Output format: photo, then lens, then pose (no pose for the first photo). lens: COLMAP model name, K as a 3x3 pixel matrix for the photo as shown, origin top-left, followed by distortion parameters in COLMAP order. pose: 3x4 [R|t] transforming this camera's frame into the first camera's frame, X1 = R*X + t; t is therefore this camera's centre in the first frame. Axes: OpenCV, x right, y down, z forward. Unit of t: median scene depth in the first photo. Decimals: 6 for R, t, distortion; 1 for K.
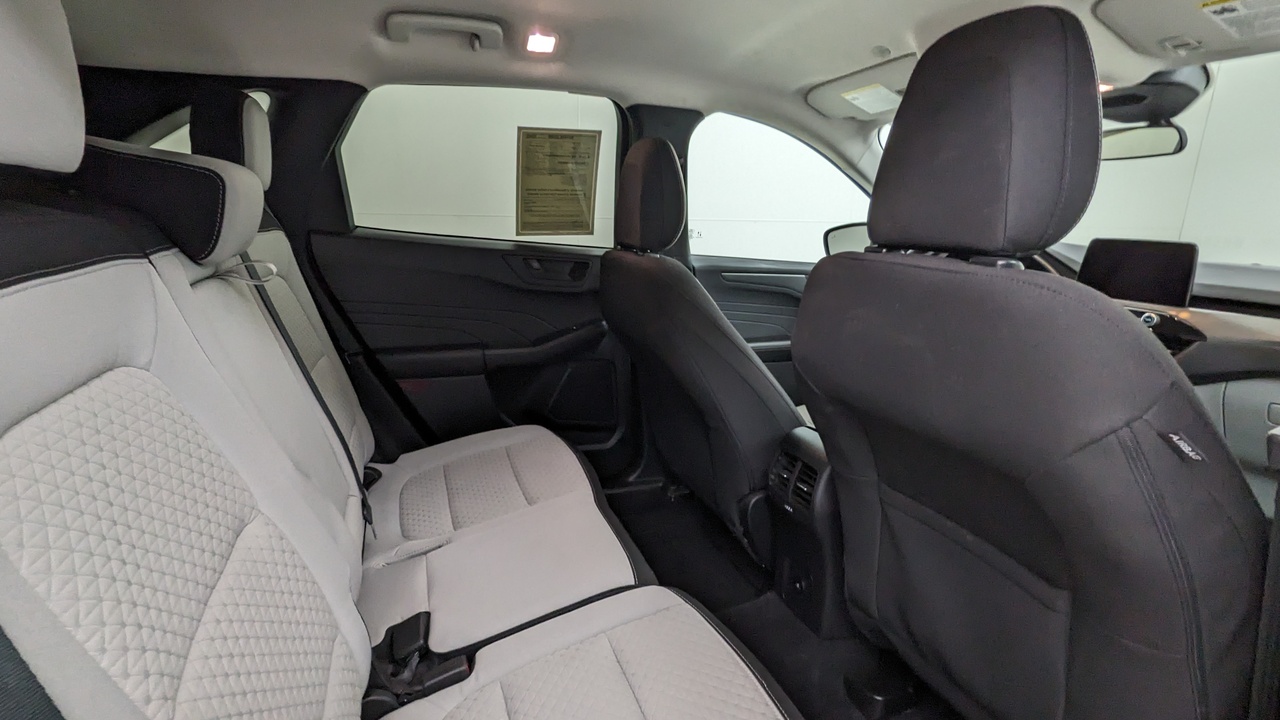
lens RADIAL K [[606.5, 0, 639.3], [0, 606.5, 361.9], [0, 0, 1]] dist [-0.005862, -0.000429]
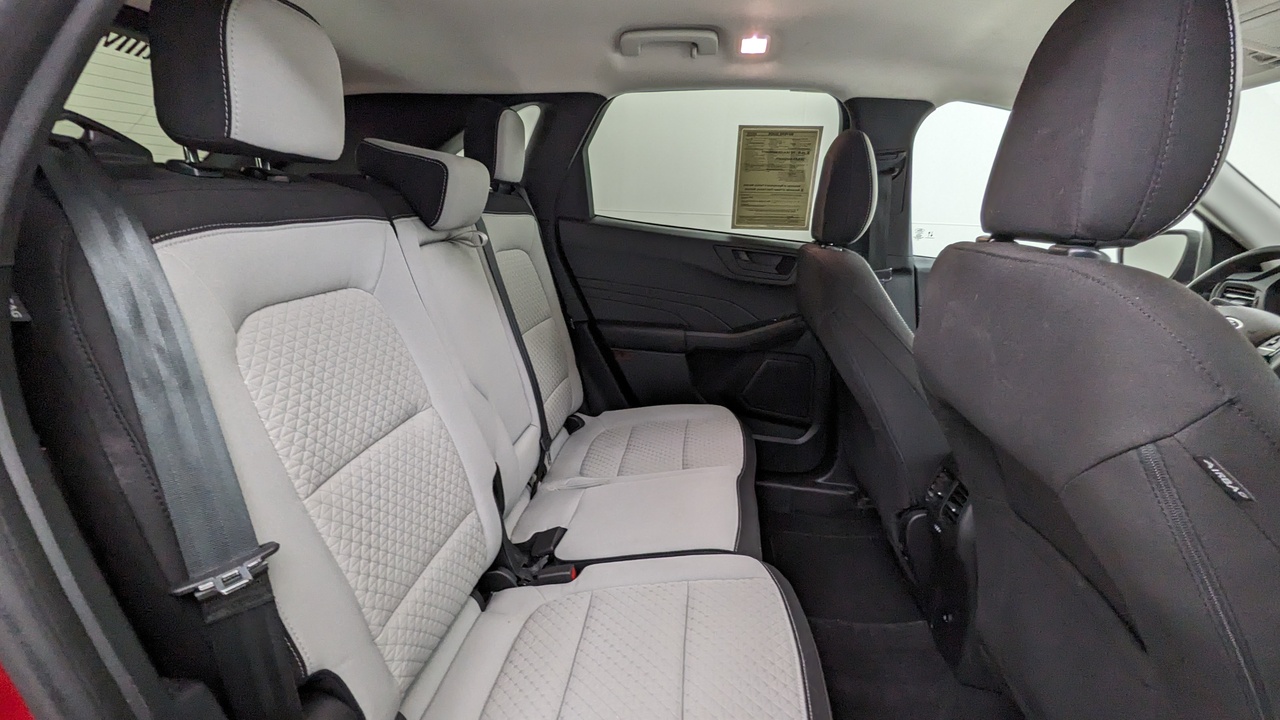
lens RADIAL K [[606.5, 0, 644.0], [0, 606.5, 363.9], [0, 0, 1]] dist [-0.005862, -0.000429]
pose [[0.892742, 0.128813, -0.431763, 0.195520], [-0.129870, 0.991158, 0.027177, 0.024714], [0.431446, 0.031811, 0.901578, -0.024896]]
